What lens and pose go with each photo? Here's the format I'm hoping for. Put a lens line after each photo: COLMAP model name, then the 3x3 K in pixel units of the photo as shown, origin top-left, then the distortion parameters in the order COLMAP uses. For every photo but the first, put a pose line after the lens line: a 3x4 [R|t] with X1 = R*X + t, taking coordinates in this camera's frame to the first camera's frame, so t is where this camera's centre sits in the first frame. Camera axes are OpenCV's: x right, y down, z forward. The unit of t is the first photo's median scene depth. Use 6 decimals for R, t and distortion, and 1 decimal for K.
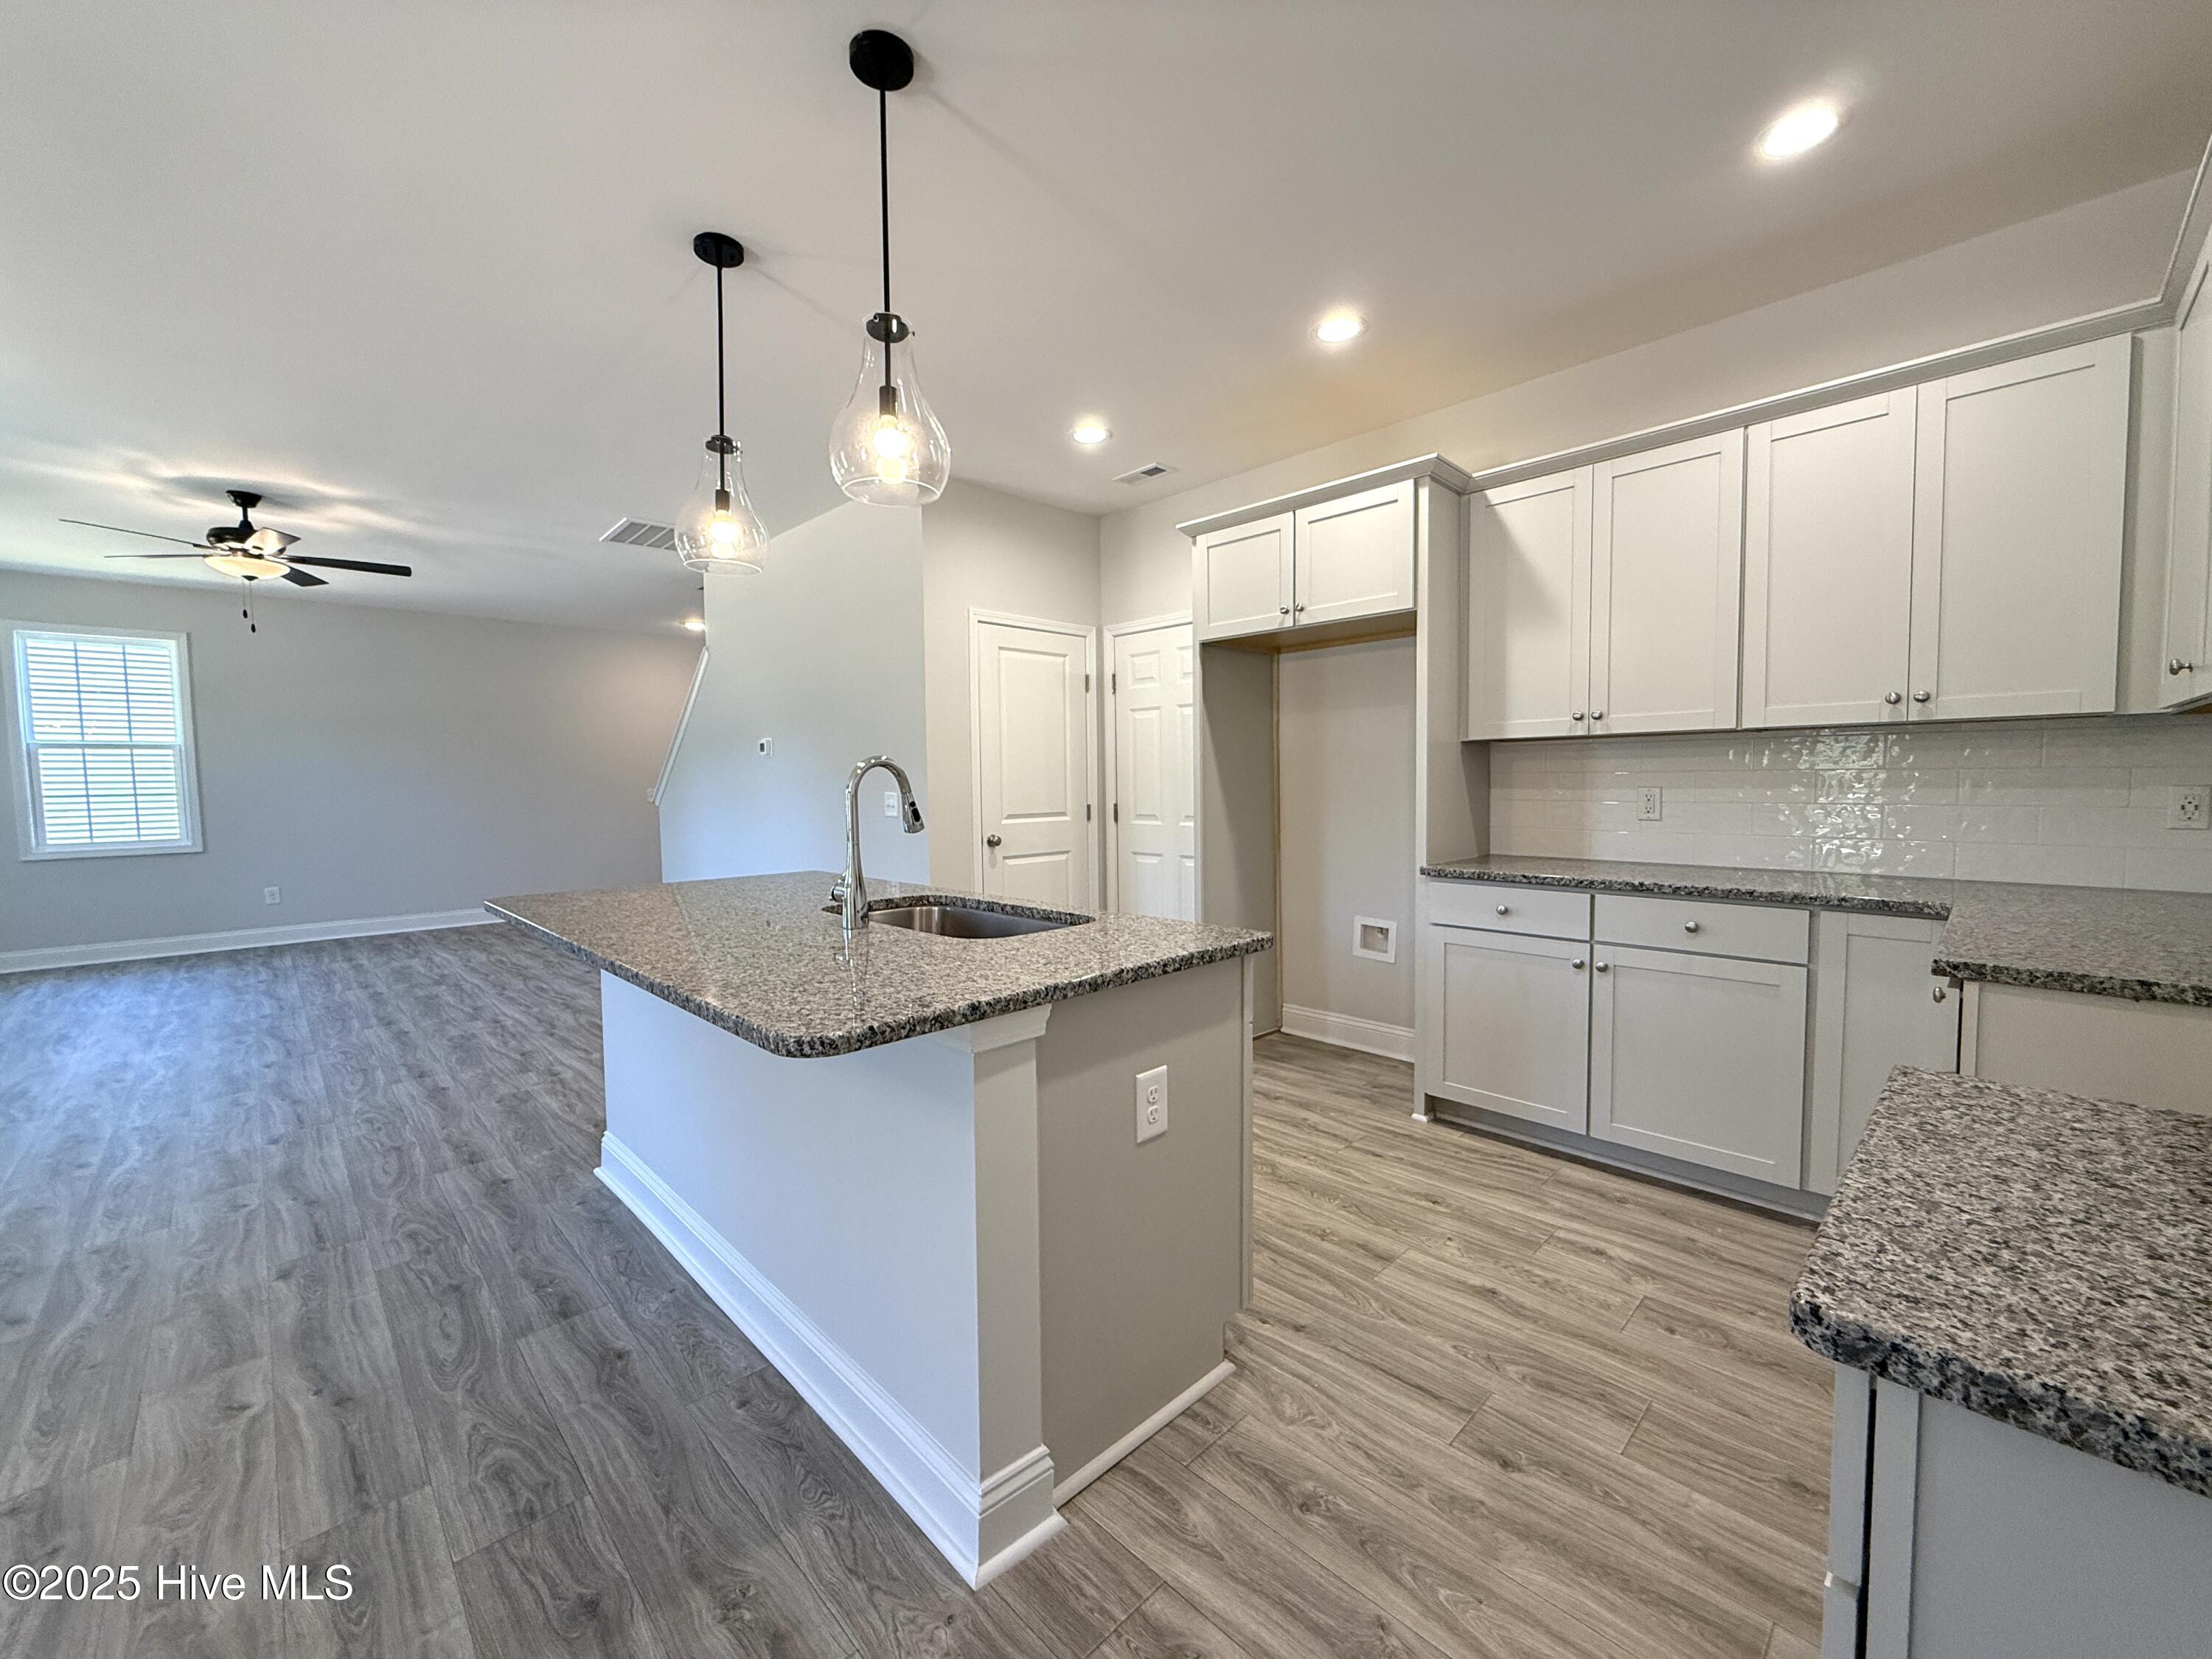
lens RADIAL K [[880.3, 0, 1100.3], [0, 880.3, 828.4], [0, 0, 1]] dist [-0.000780, 0.000527]
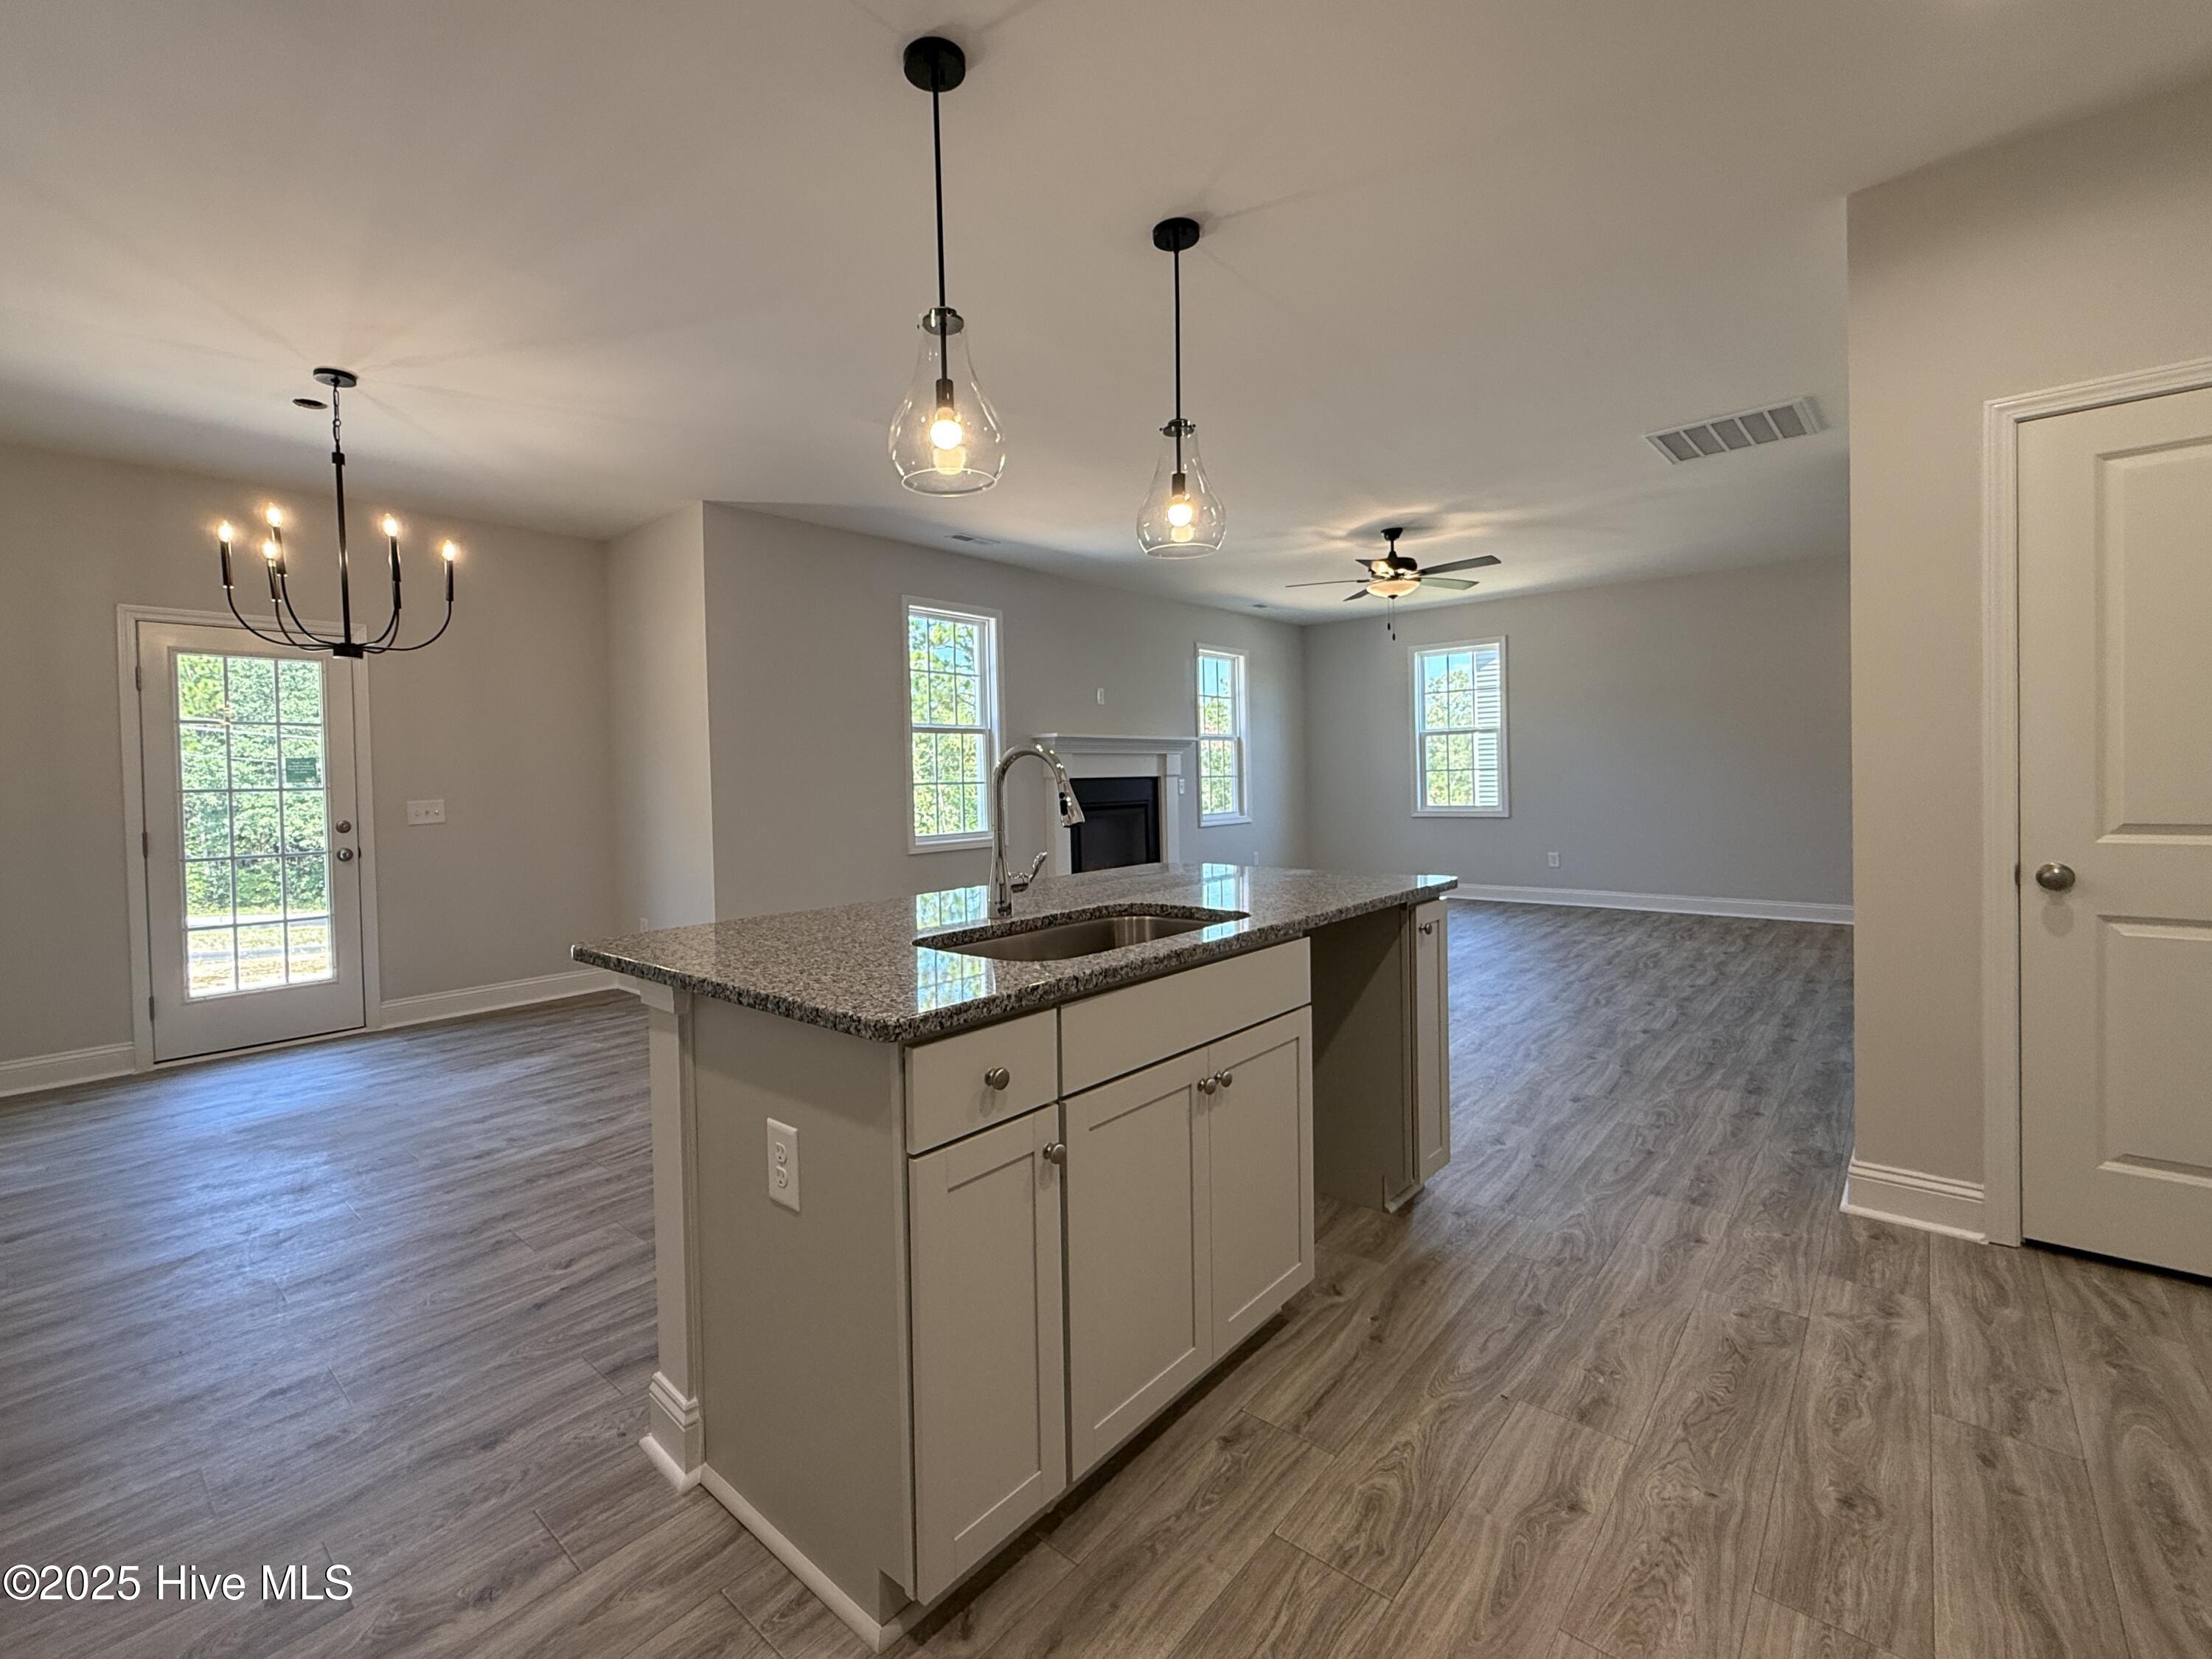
lens RADIAL K [[964.7, 0, 1049.7], [0, 964.7, 797.3], [0, 0, 1]] dist [-0.000922, -0.000291]
pose [[0.061281, 0.031628, -0.997619, 0.587407], [-0.034543, 0.998966, 0.029549, -0.041683], [0.997523, 0.032650, 0.062310, 0.715075]]
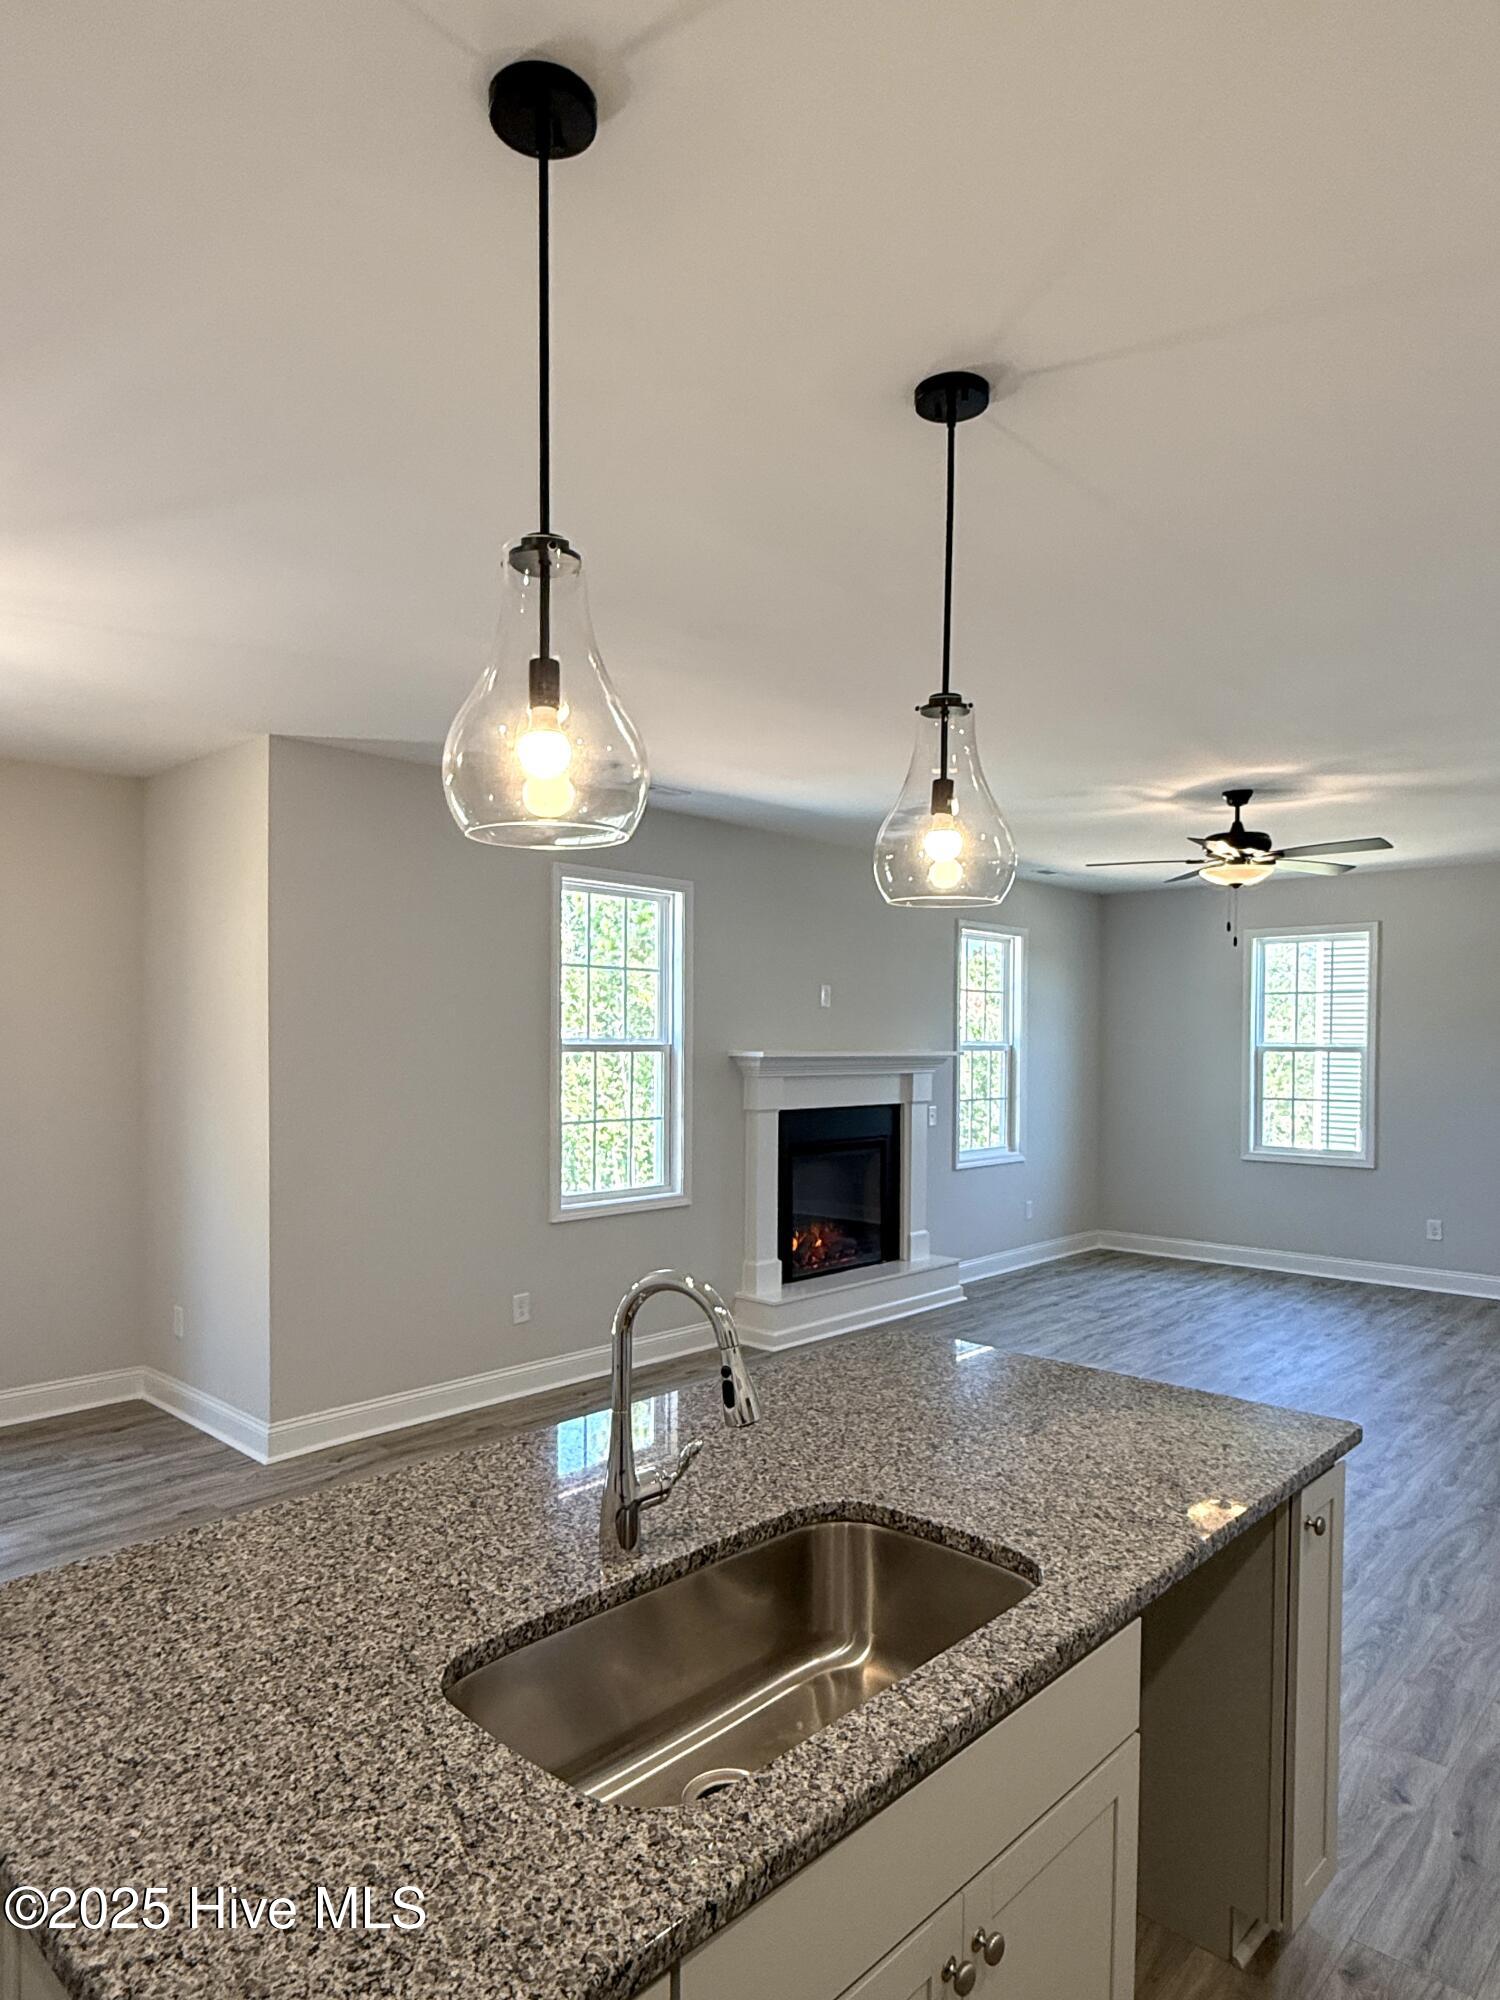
lens RADIAL K [[1220.1, 0, 754.4], [0, 1220.1, 1074.6], [0, 0, 1]] dist [0.000248, 0.000301]
pose [[0.051719, 0.042808, -0.997744, 0.388314], [-0.064627, 0.997130, 0.039431, -0.180331], [0.996568, 0.062441, 0.054338, 0.745442]]
